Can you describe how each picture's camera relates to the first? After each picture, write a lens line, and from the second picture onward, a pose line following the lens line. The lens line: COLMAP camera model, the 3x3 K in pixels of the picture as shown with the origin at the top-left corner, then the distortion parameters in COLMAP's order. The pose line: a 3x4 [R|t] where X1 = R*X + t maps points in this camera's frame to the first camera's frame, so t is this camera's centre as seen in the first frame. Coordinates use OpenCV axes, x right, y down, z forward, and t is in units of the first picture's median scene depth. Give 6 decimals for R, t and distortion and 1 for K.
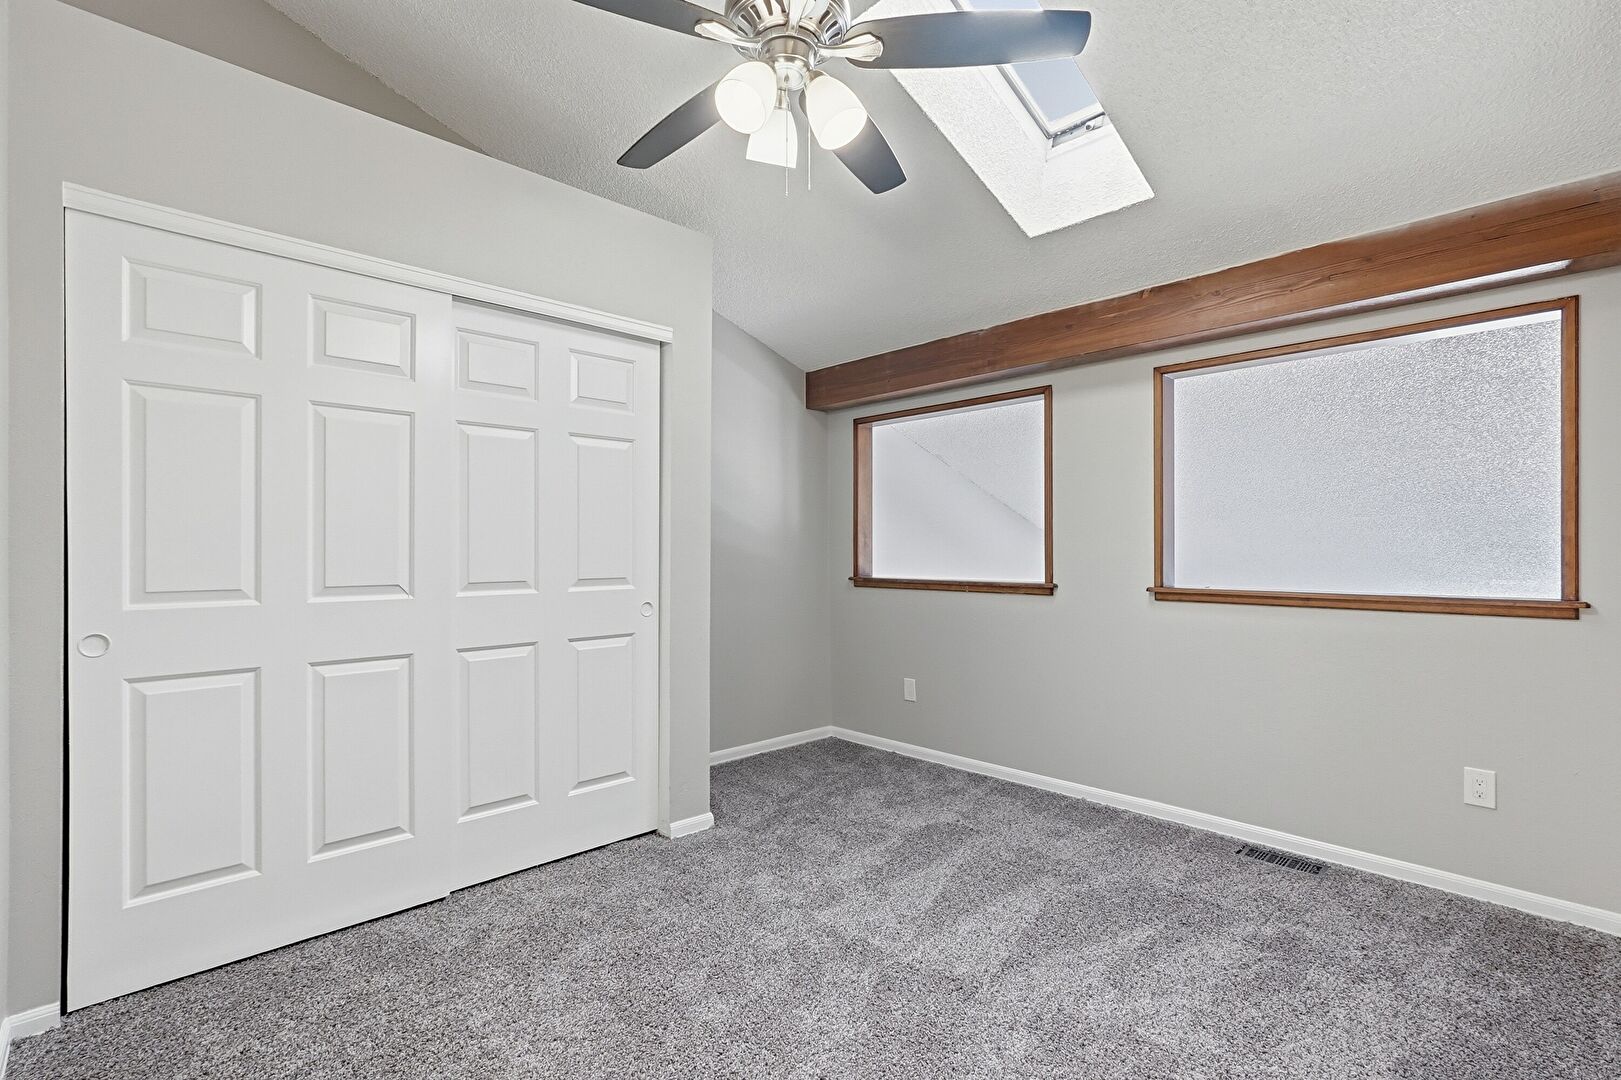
lens RADIAL K [[754.5, 0, 816.8], [0, 754.5, 558.4], [0, 0, 1]] dist [-0.002113, 0.000234]
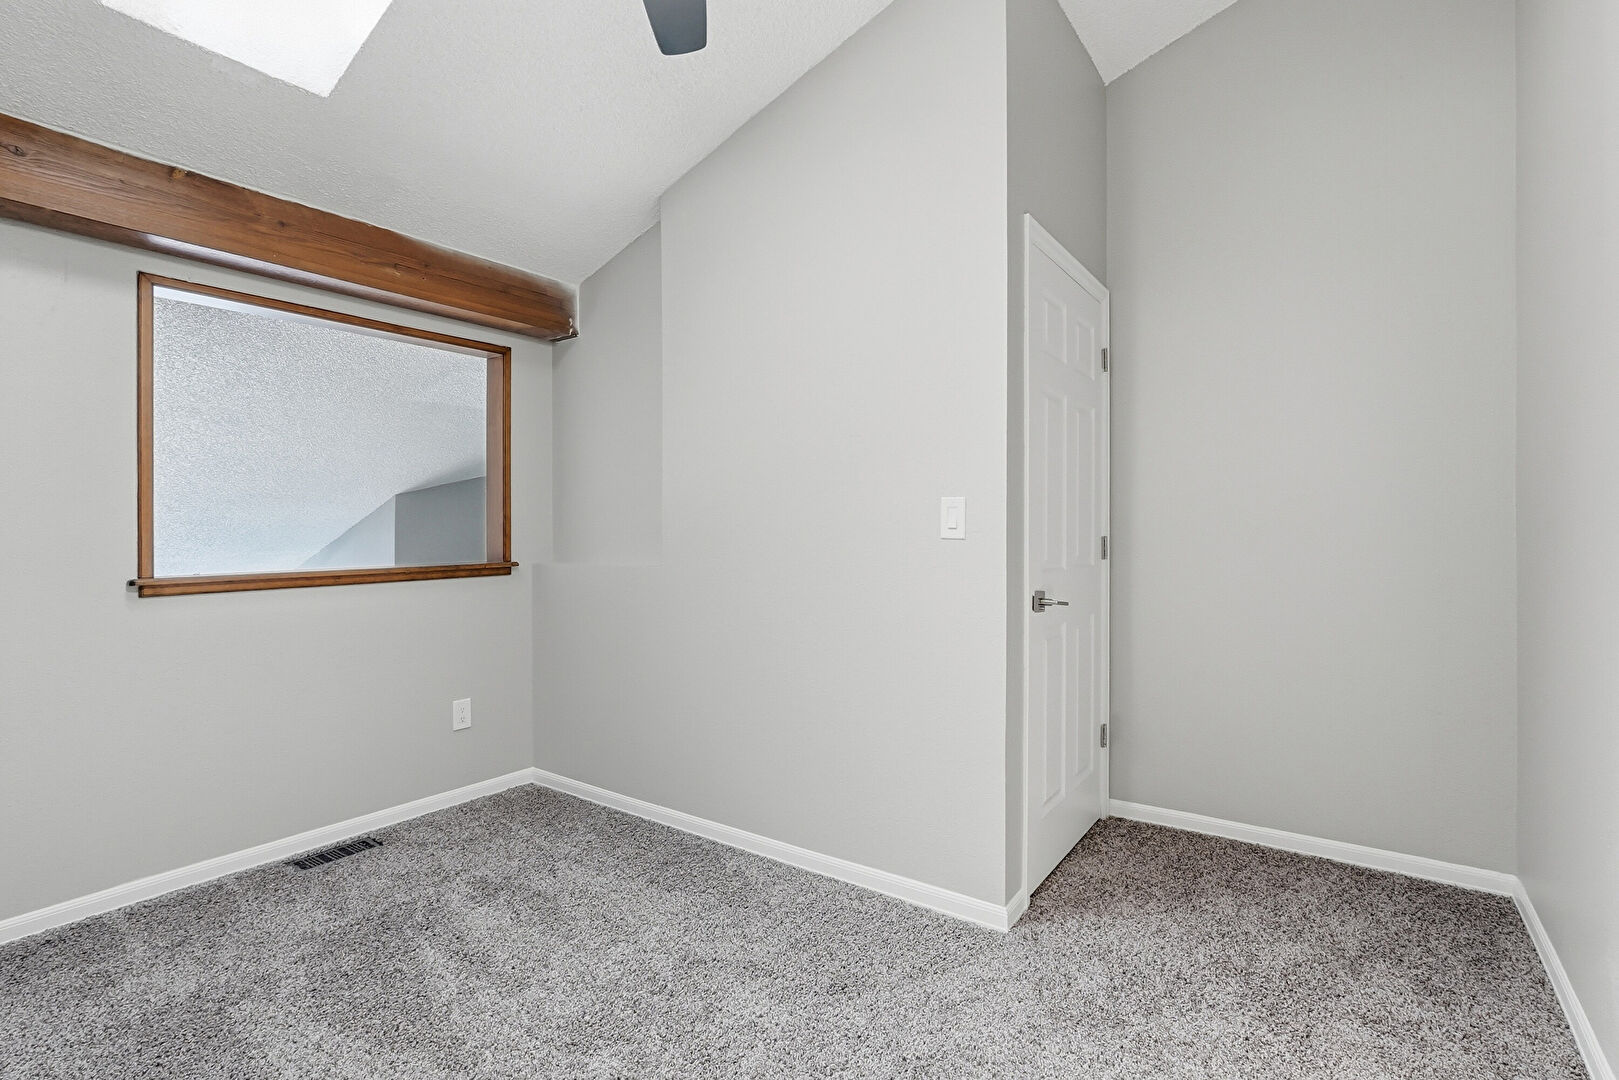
lens RADIAL K [[819.5, 0, 813.8], [0, 819.5, 525.6], [0, 0, 1]] dist [0.000649, -0.000125]
pose [[-0.215584, -0.013172, 0.976397, -0.544700], [0.000513, 0.999907, 0.013603, -0.027844], [-0.976485, 0.003433, -0.215557, 0.669643]]
